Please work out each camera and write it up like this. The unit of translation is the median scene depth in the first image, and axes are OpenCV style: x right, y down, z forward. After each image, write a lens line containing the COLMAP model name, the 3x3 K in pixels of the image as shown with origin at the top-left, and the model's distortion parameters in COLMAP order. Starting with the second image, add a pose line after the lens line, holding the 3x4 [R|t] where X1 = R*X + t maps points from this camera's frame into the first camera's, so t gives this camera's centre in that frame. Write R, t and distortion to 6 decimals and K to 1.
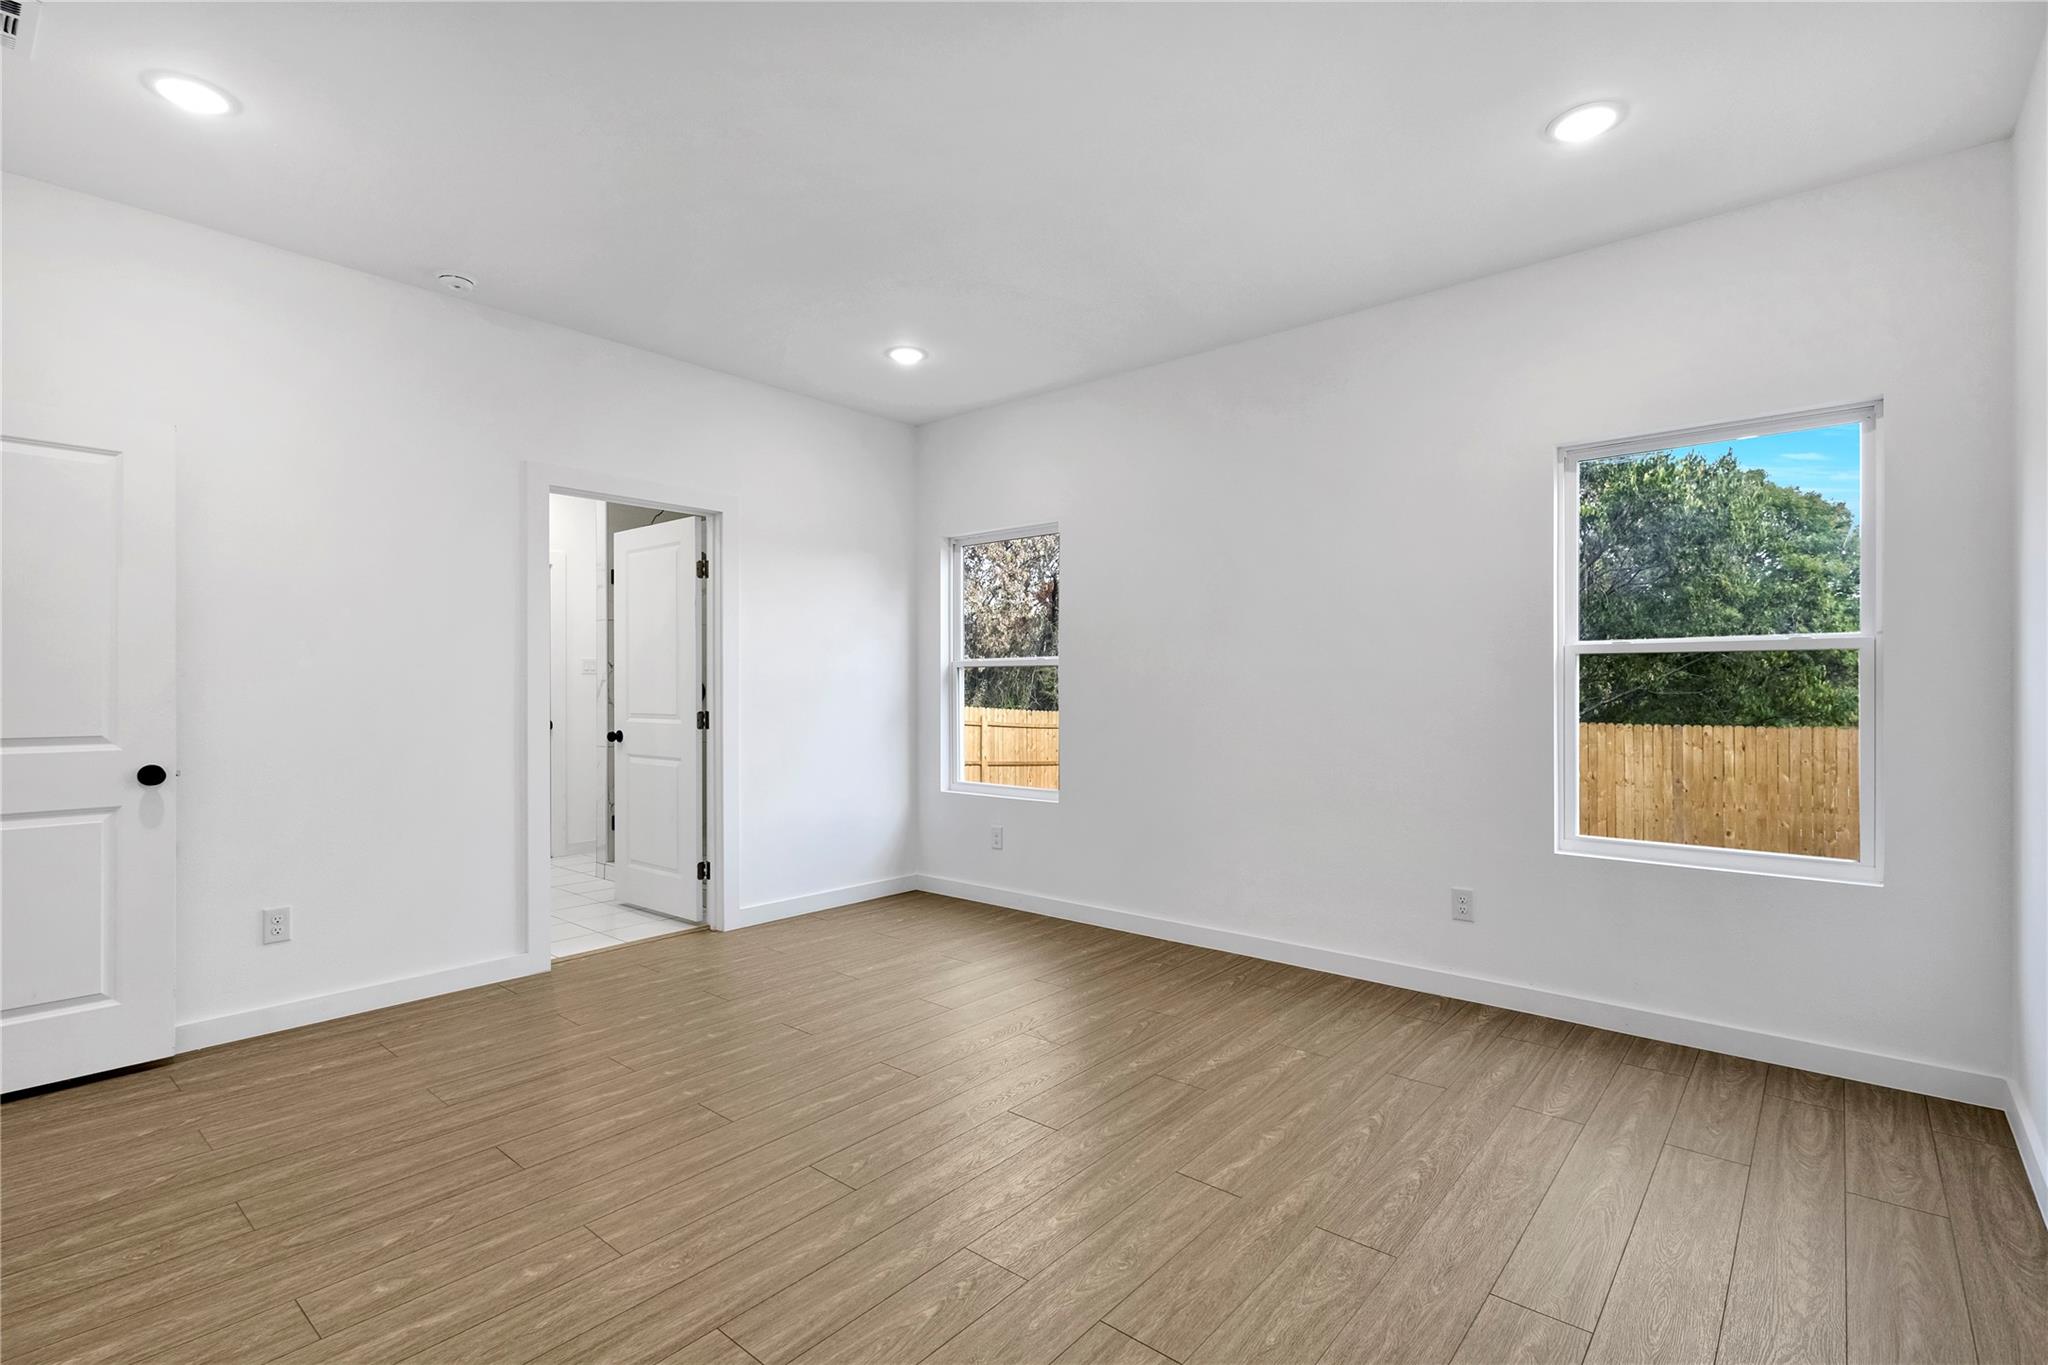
lens RADIAL K [[946.6, 0, 1018.7], [0, 946.6, 683.0], [0, 0, 1]] dist [0.000191, -0.000030]
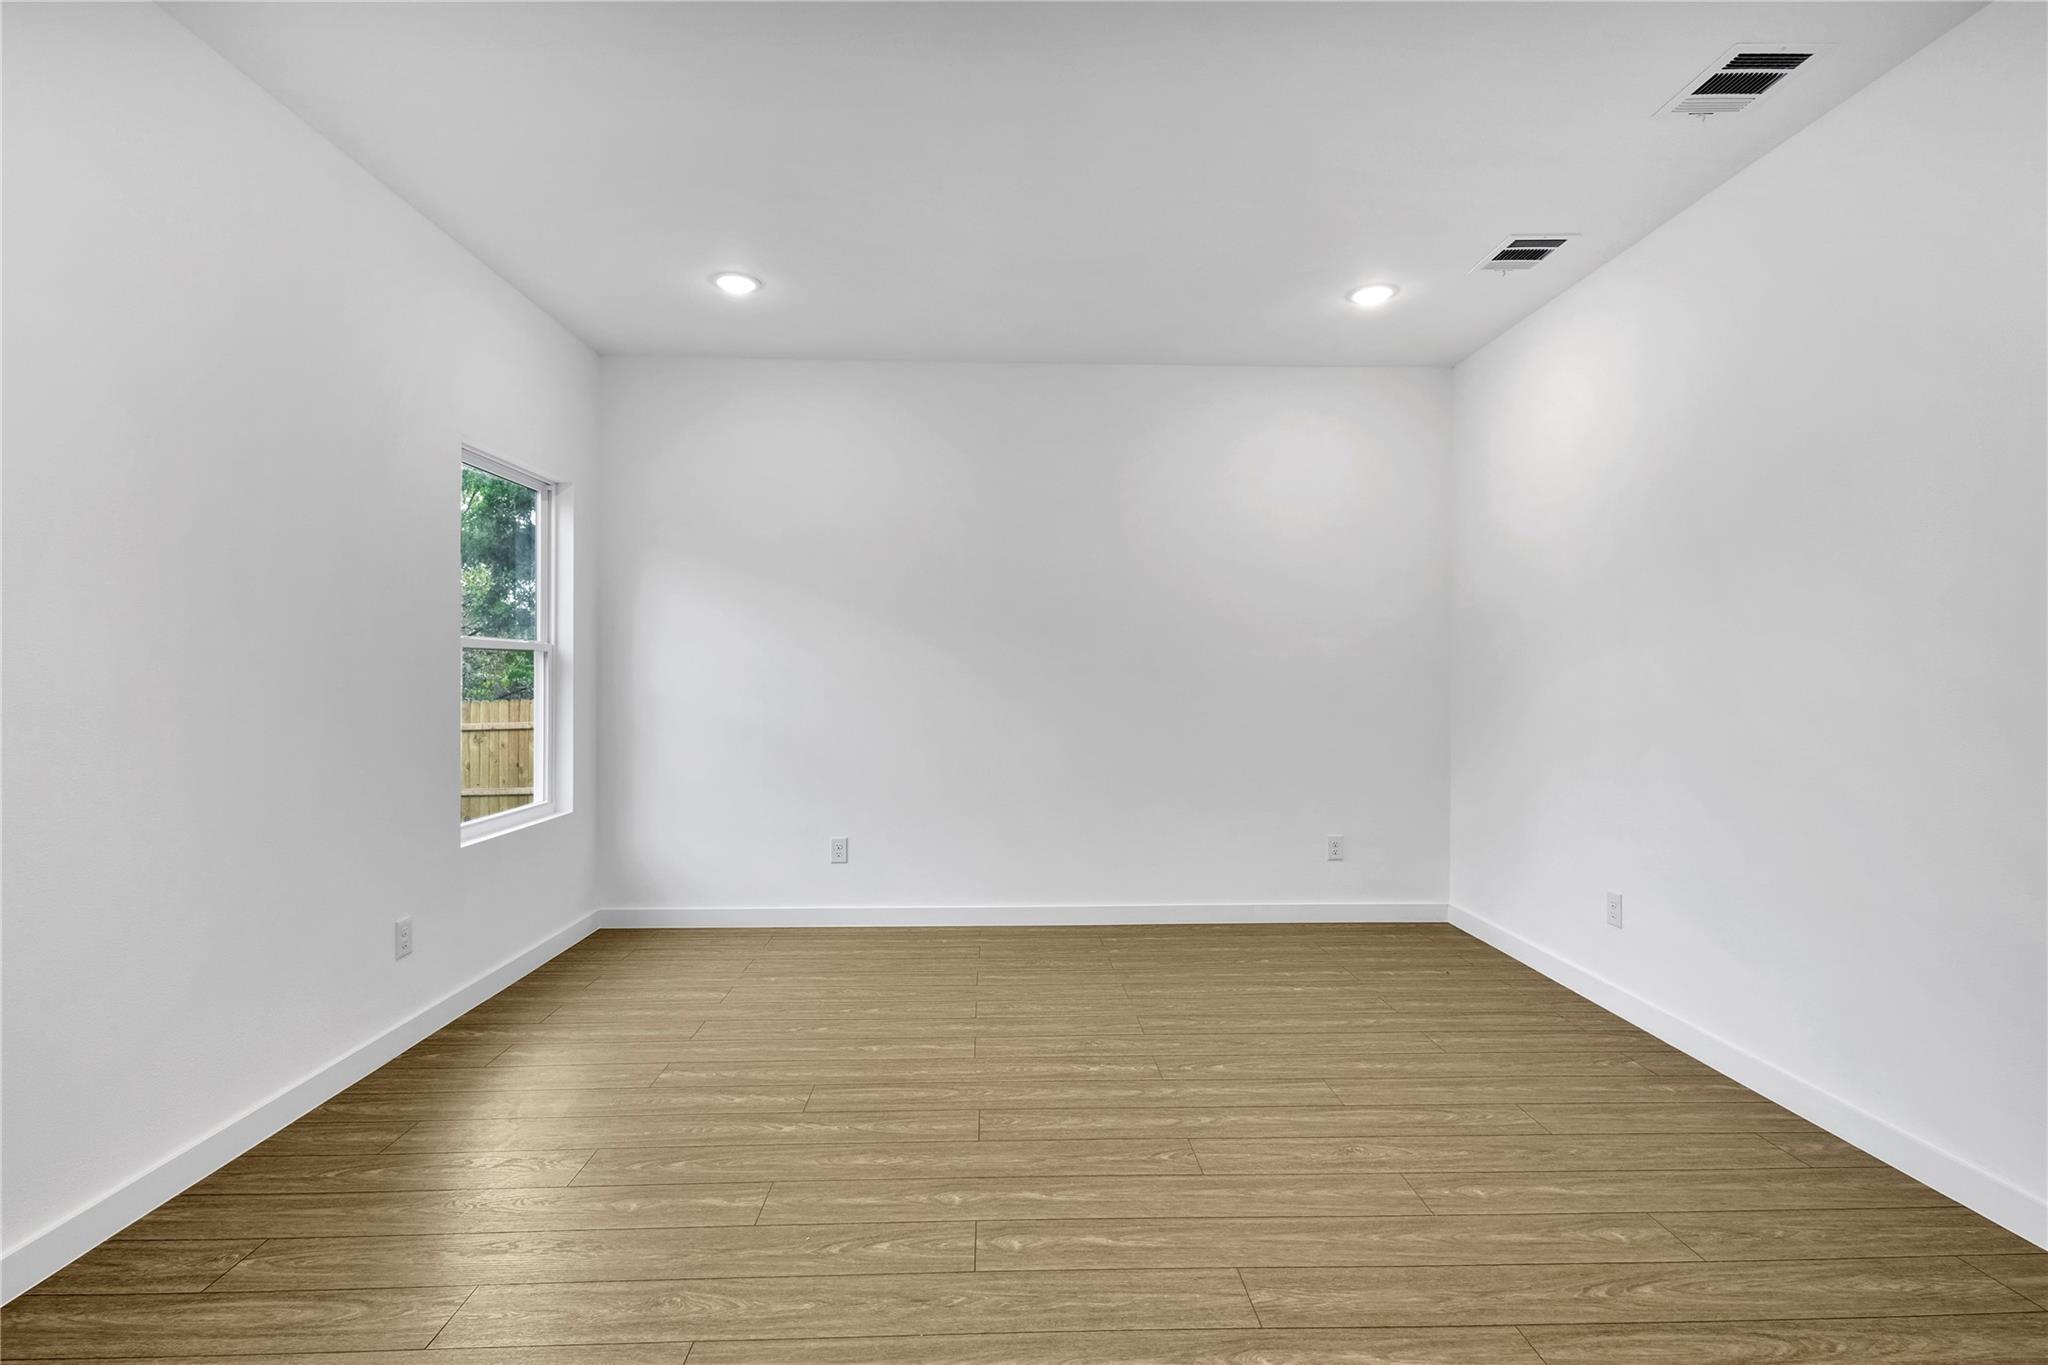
lens RADIAL K [[946.6, 0, 1018.4], [0, 946.6, 680.0], [0, 0, 1]] dist [0.000191, -0.000030]
pose [[-0.671341, -0.003621, 0.741140, -0.868332], [-0.001716, 0.999993, 0.003332, 0.000340], [-0.741147, 0.000965, -0.671342, 1.918514]]
